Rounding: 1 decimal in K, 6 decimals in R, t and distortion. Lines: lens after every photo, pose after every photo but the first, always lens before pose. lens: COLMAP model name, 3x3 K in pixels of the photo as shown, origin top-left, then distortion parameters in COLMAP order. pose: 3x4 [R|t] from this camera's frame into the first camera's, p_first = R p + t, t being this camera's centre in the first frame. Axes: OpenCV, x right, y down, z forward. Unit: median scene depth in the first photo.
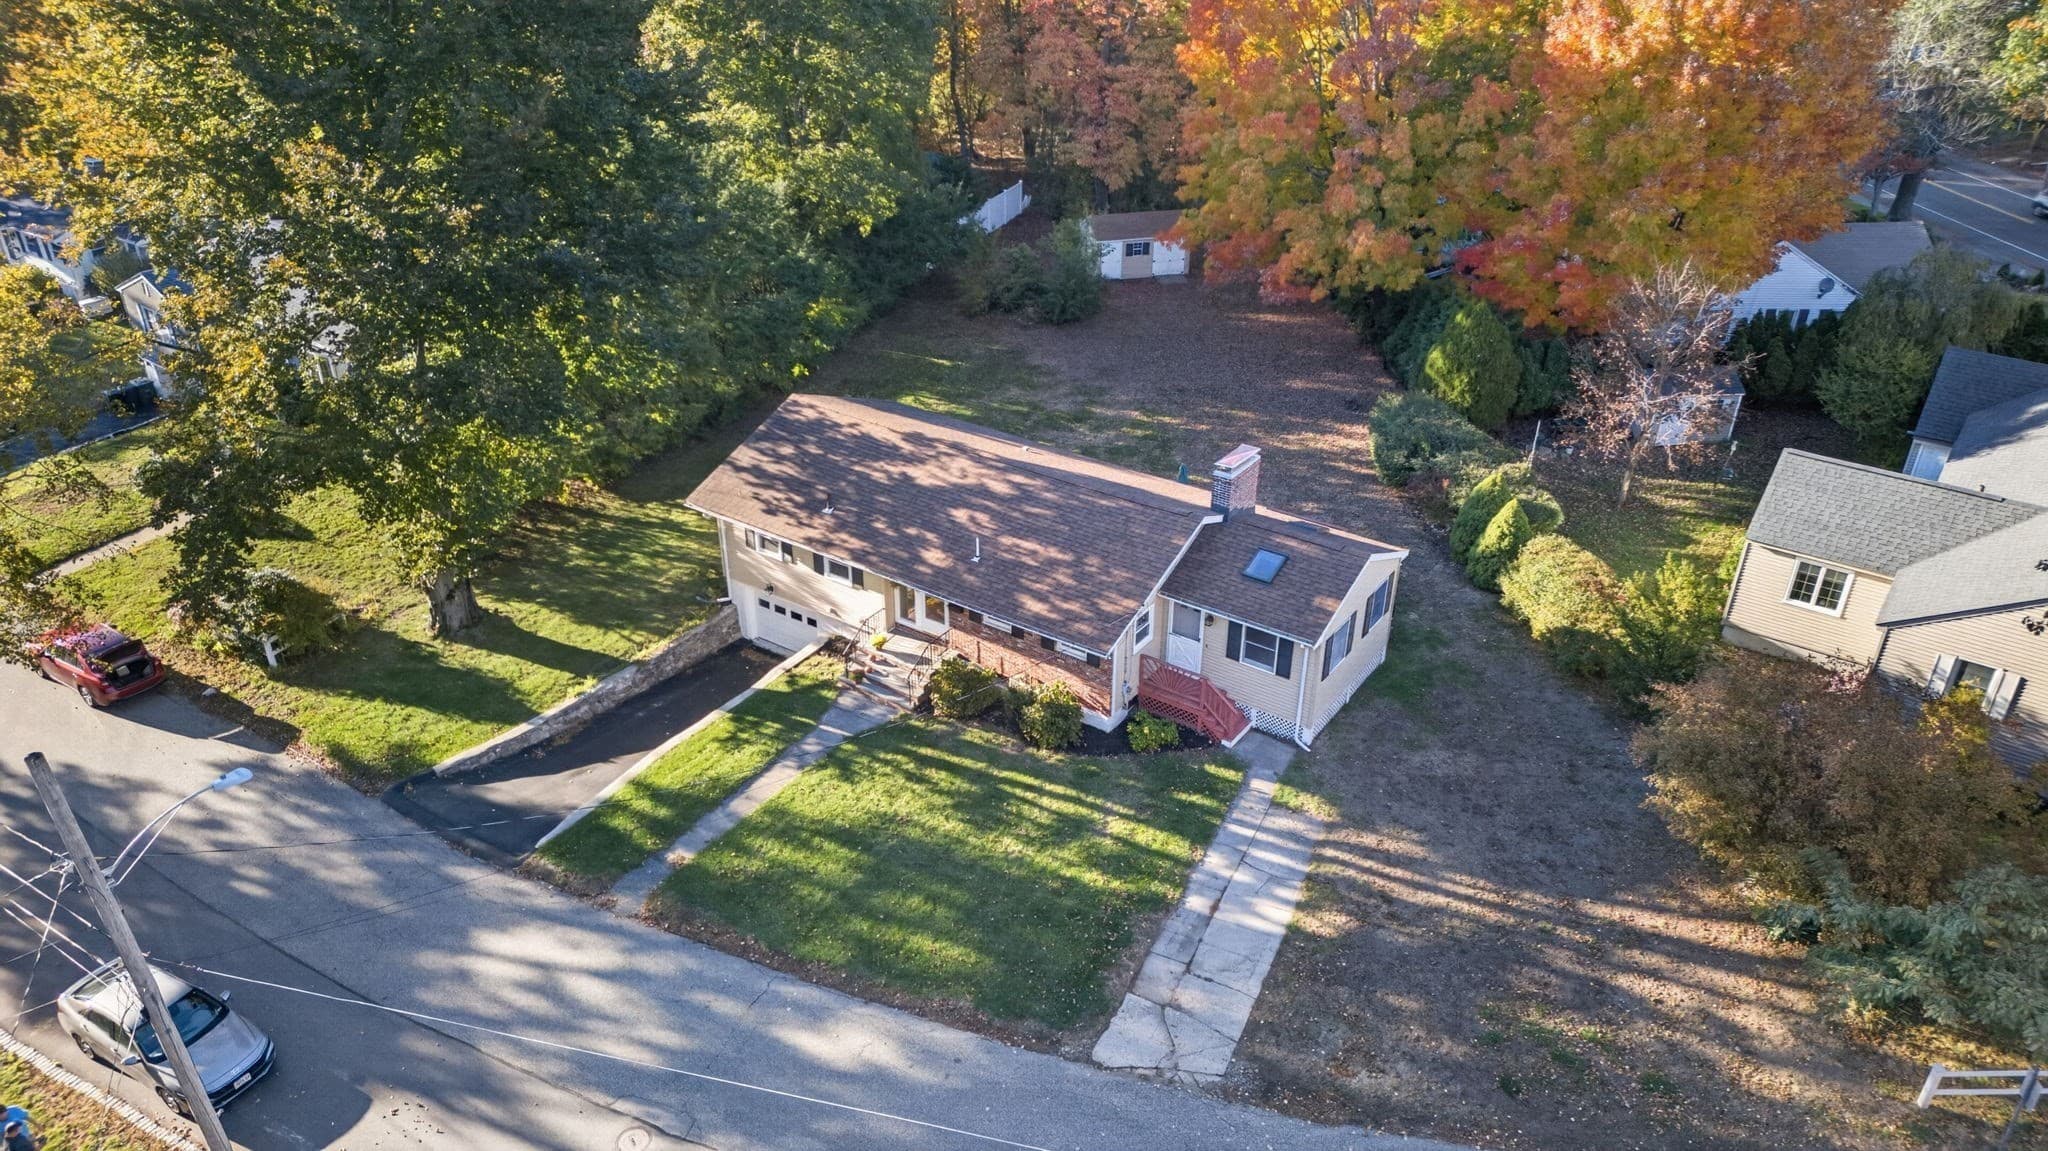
lens RADIAL K [[1400.6, 0, 1024.0], [0, 1400.6, 575.5], [0, 0, 1]] dist [0.052411, -0.001819]
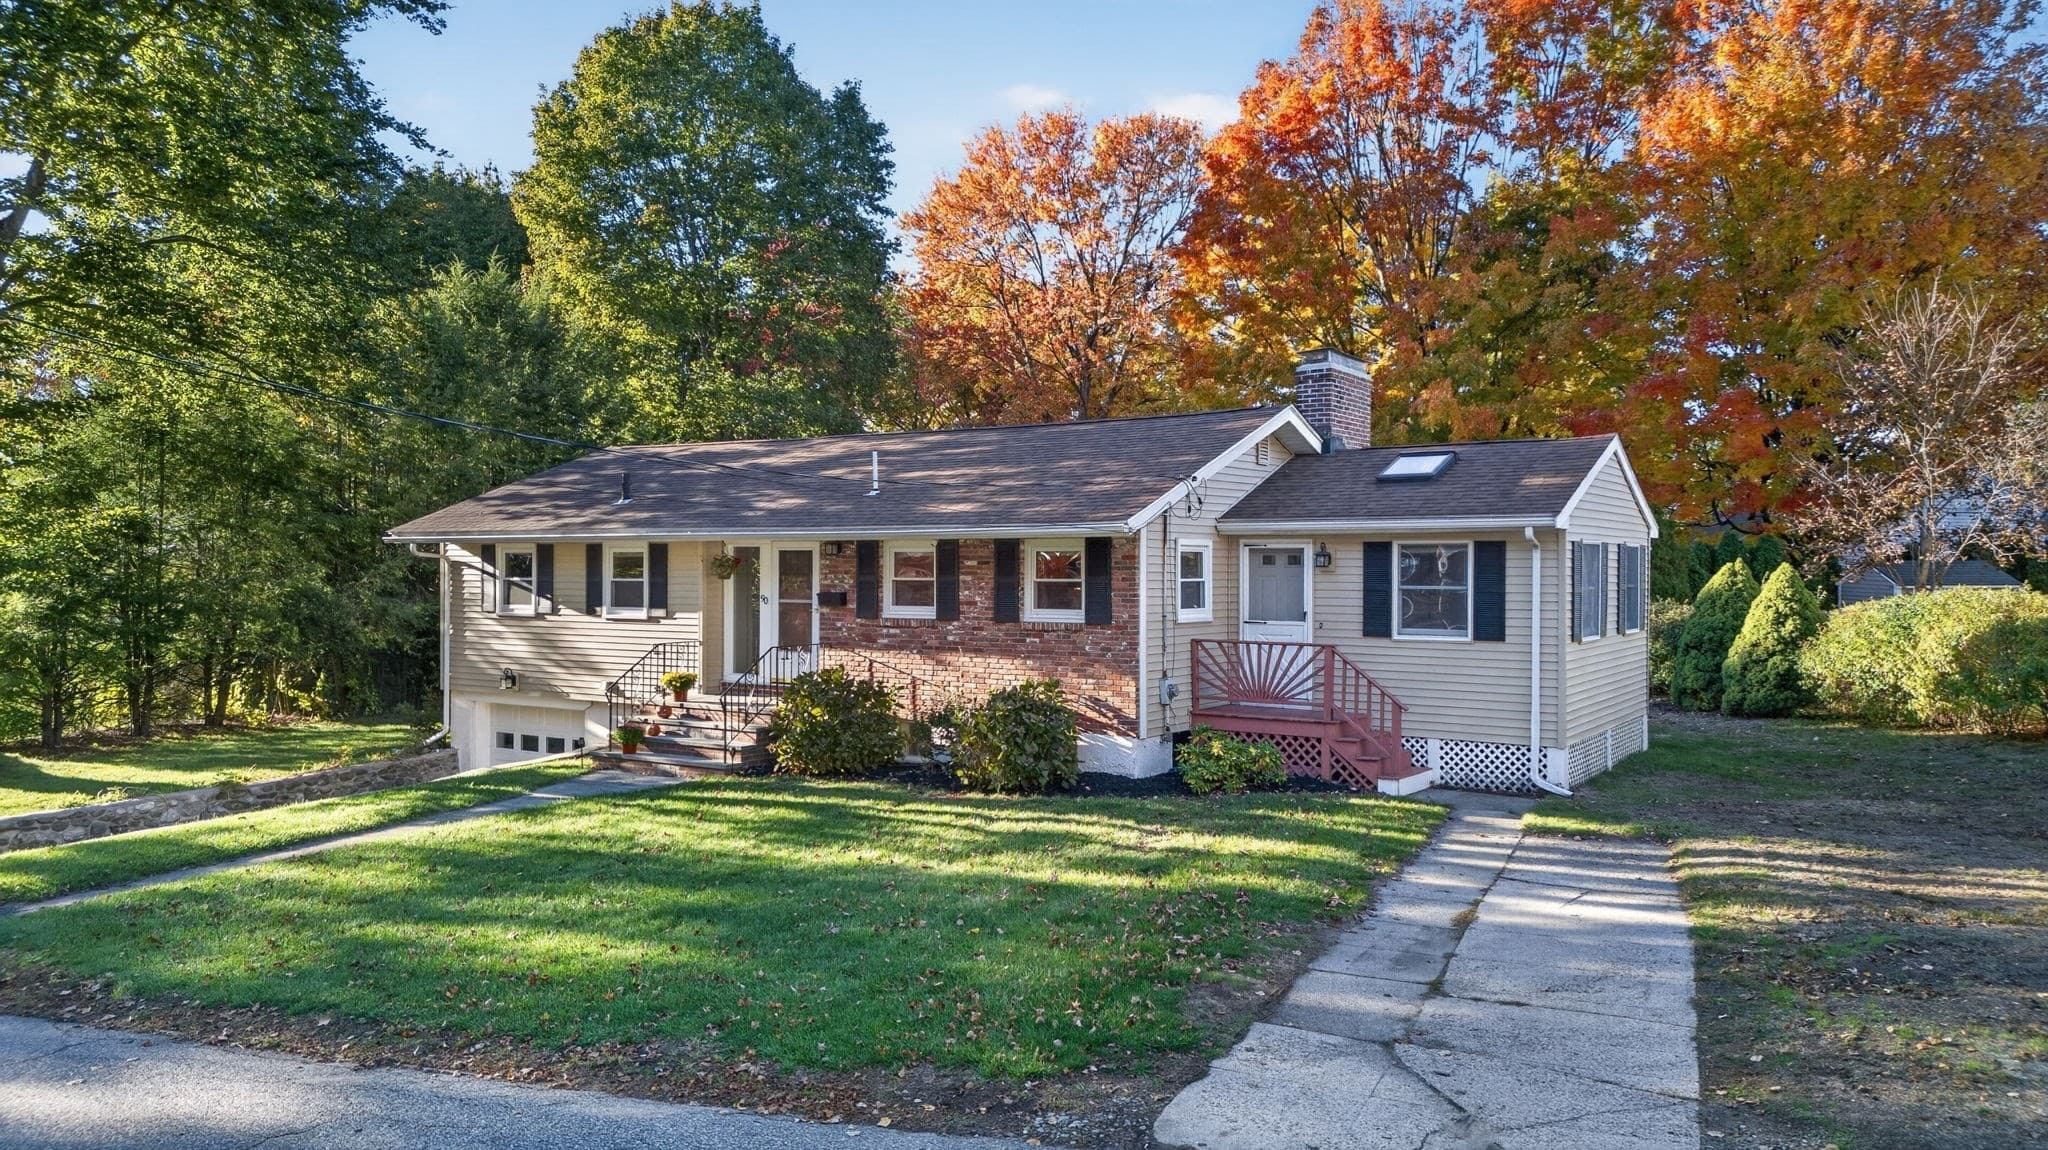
lens RADIAL K [[1400.6, 0, 1024.0], [0, 1400.6, 575.0], [0, 0, 1]] dist [0.052411, -0.001819]
pose [[0.999770, -0.013676, 0.016498, 0.015380], [0.019959, 0.874510, -0.484596, 0.280824], [-0.007801, 0.484814, 0.874582, 0.555695]]
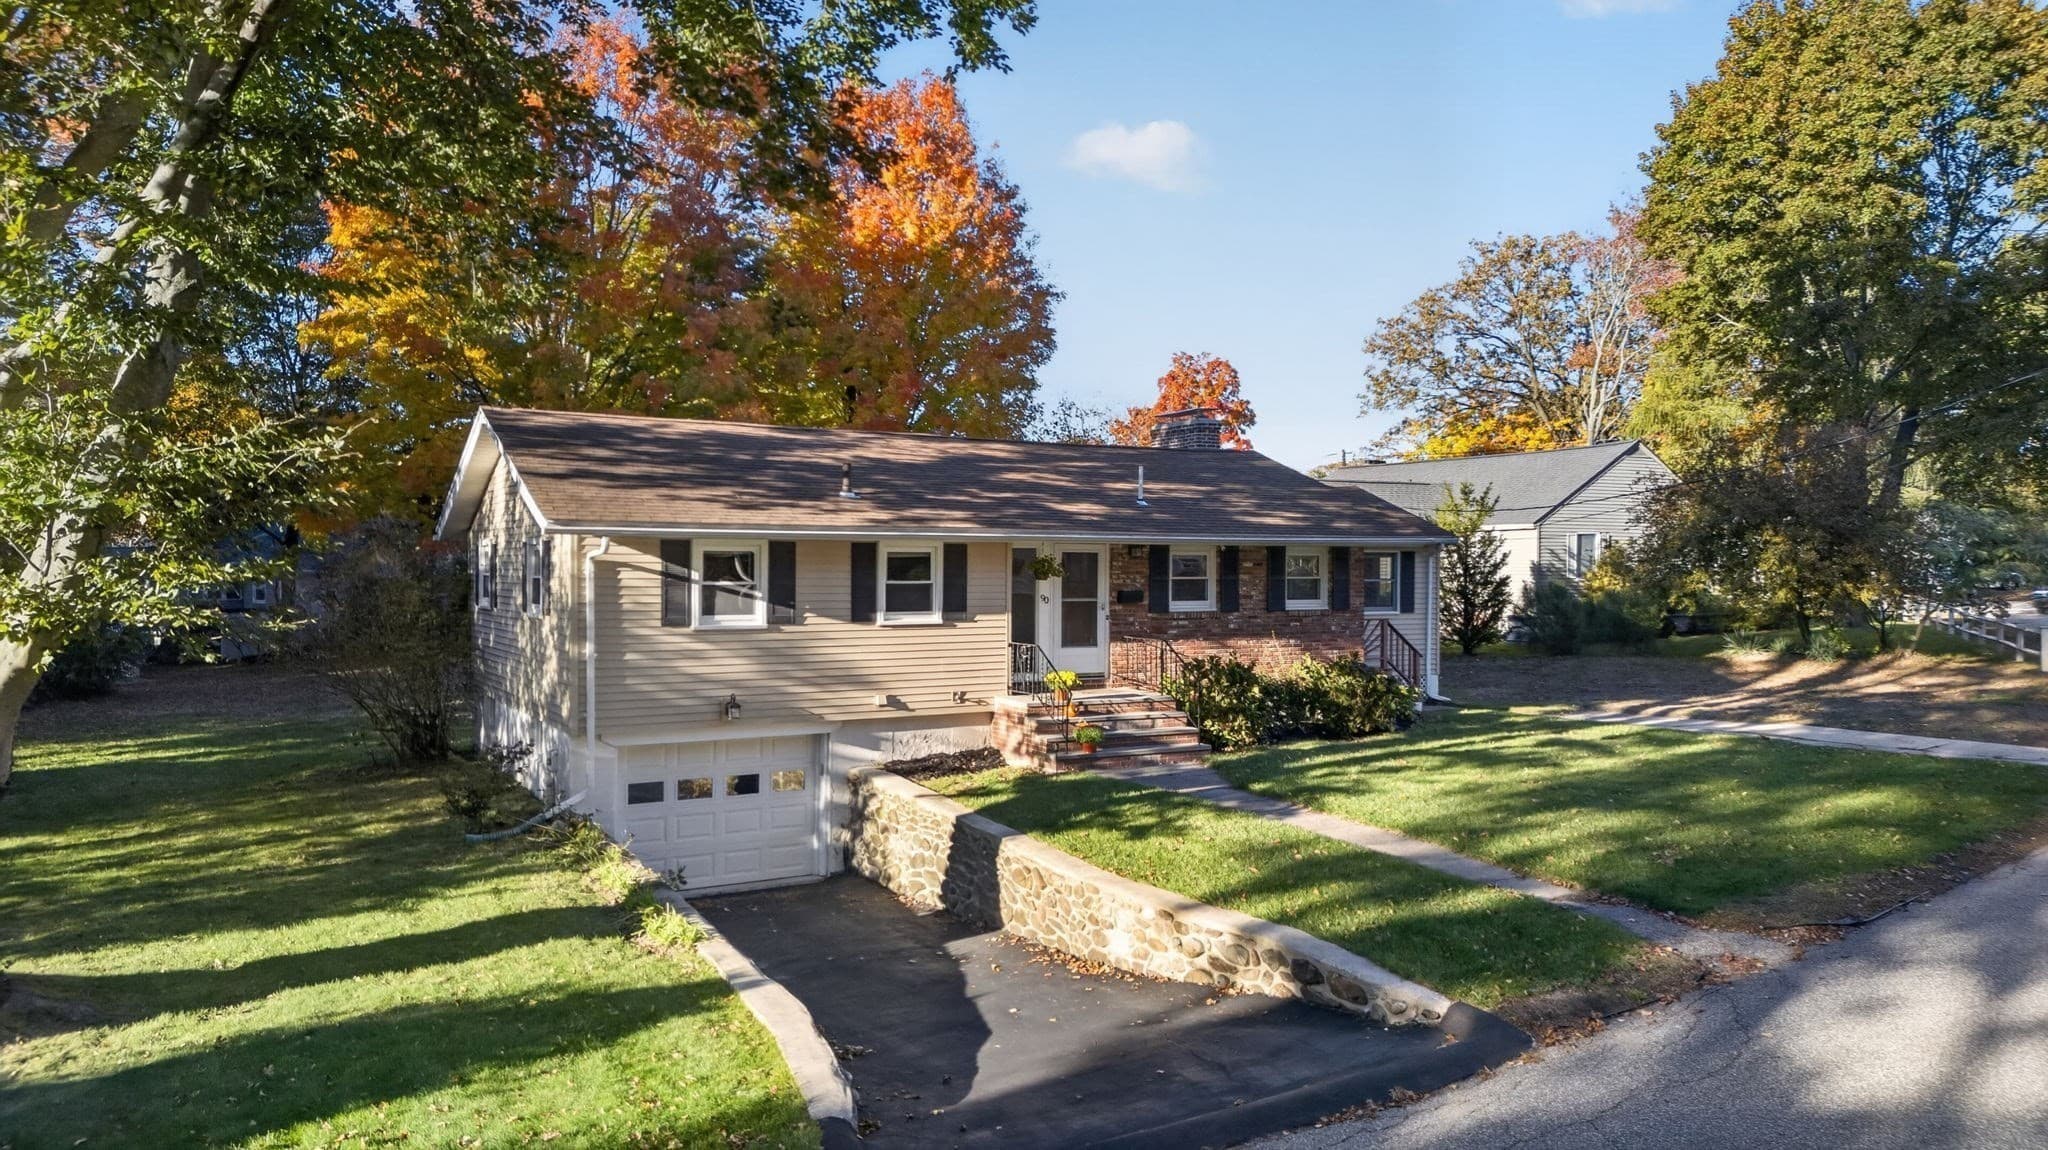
lens RADIAL K [[1400.6, 0, 1024.0], [0, 1400.6, 575.0], [0, 0, 1]] dist [0.052411, -0.001819]
pose [[0.452589, -0.023007, 0.891422, -0.599095], [0.438944, 0.875915, -0.200252, 0.117743], [-0.776203, 0.481917, 0.406528, 0.820409]]
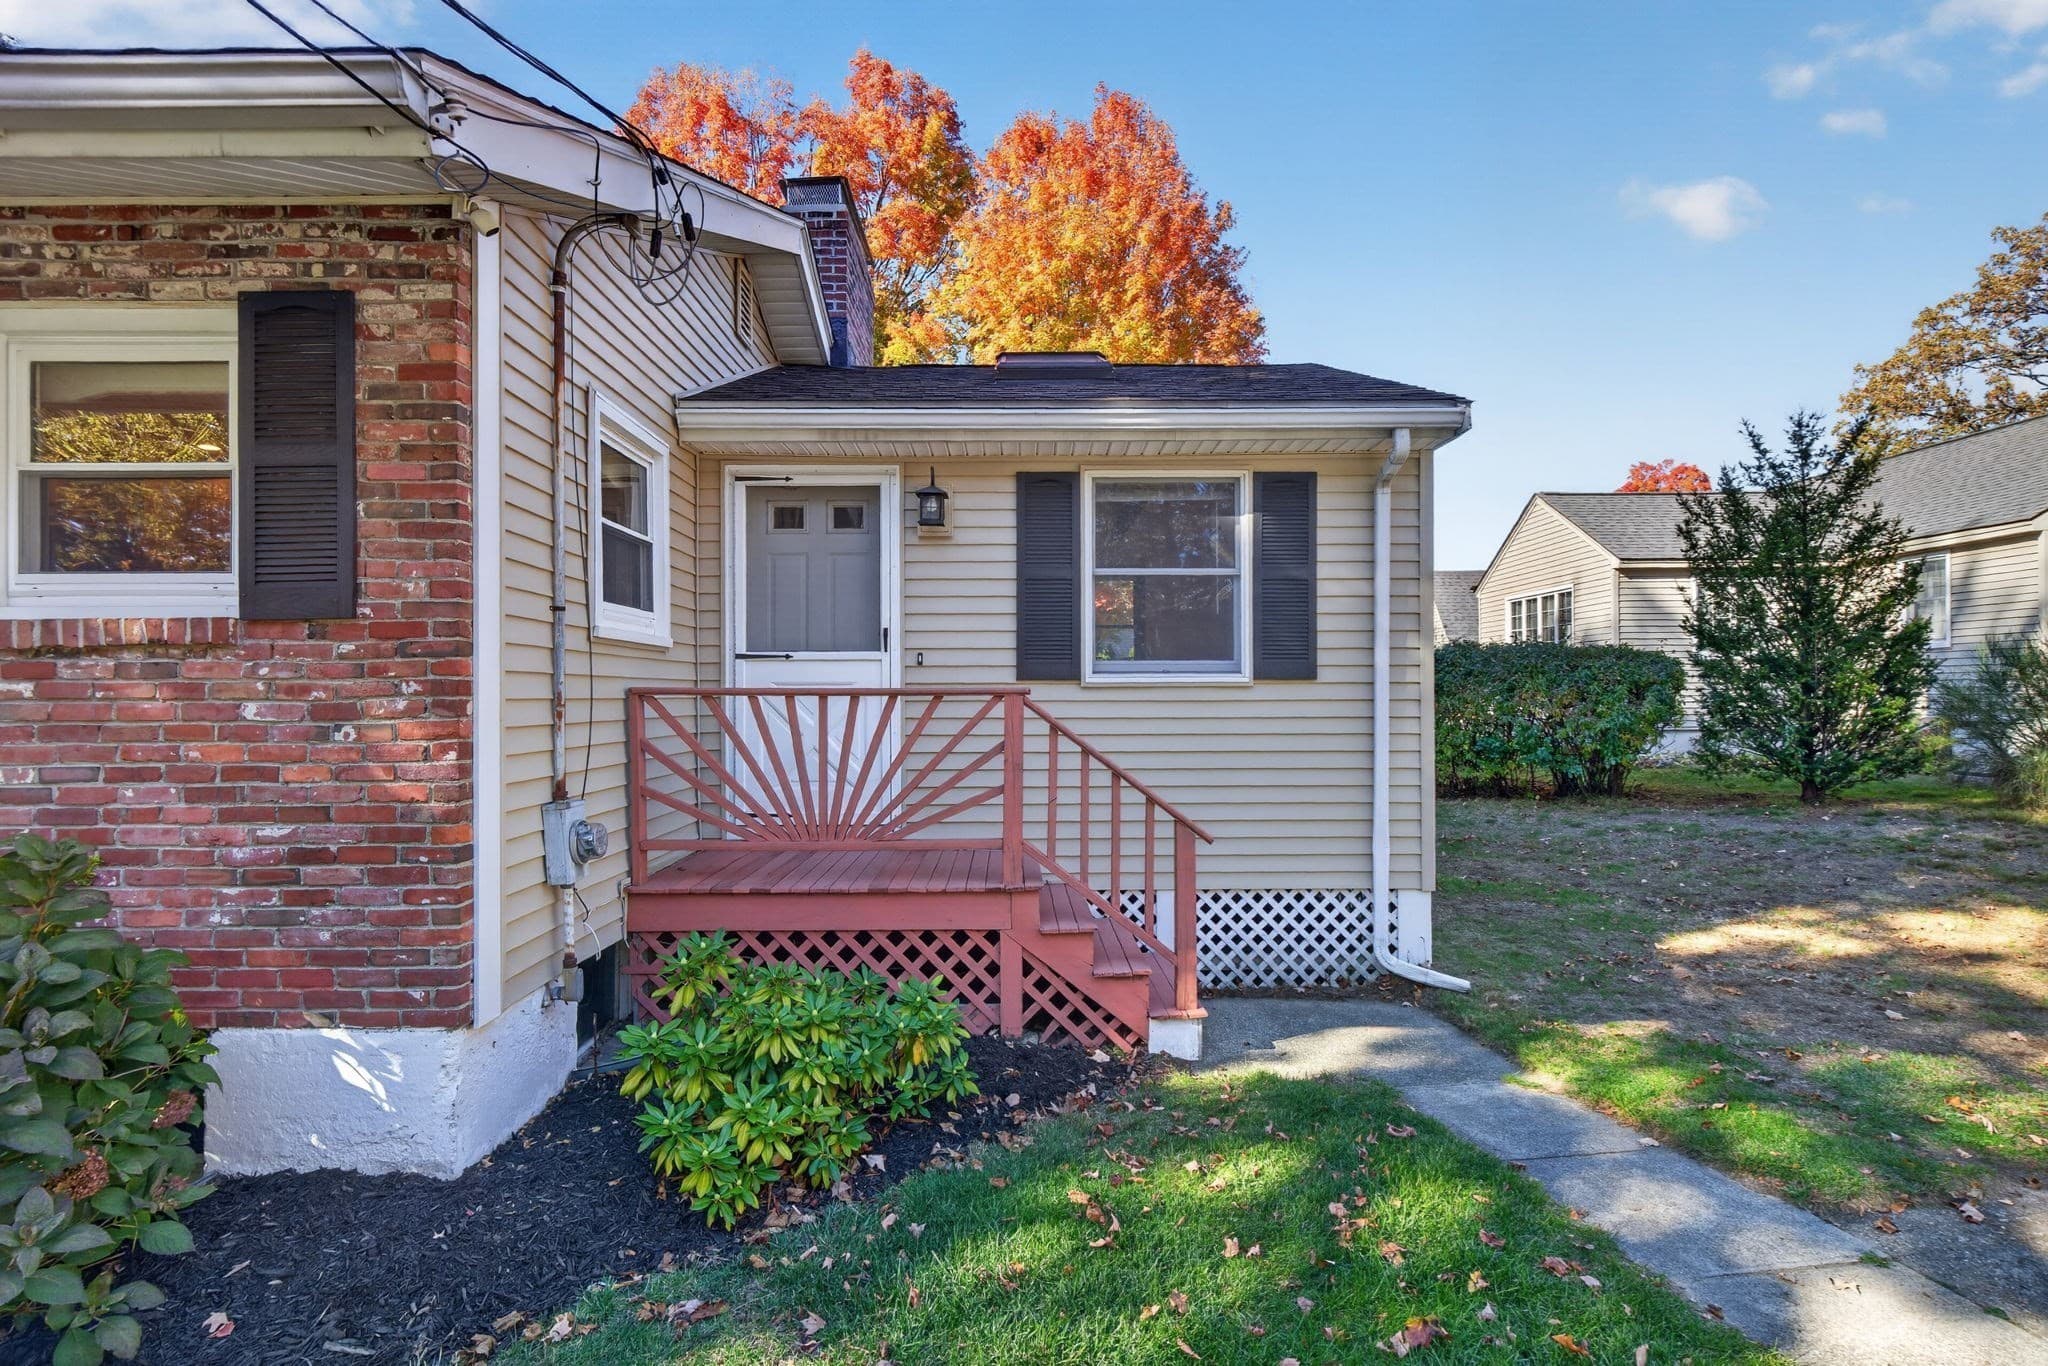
lens RADIAL K [[1034.7, 0, 1024.0], [0, 1034.7, 683.0], [0, 0, 1]] dist [0.000446, -0.000524]
pose [[0.816834, -0.016428, 0.576638, 0.047940], [0.299735, 0.866158, -0.399912, 0.127522], [-0.492890, 0.499500, 0.712432, 0.883785]]
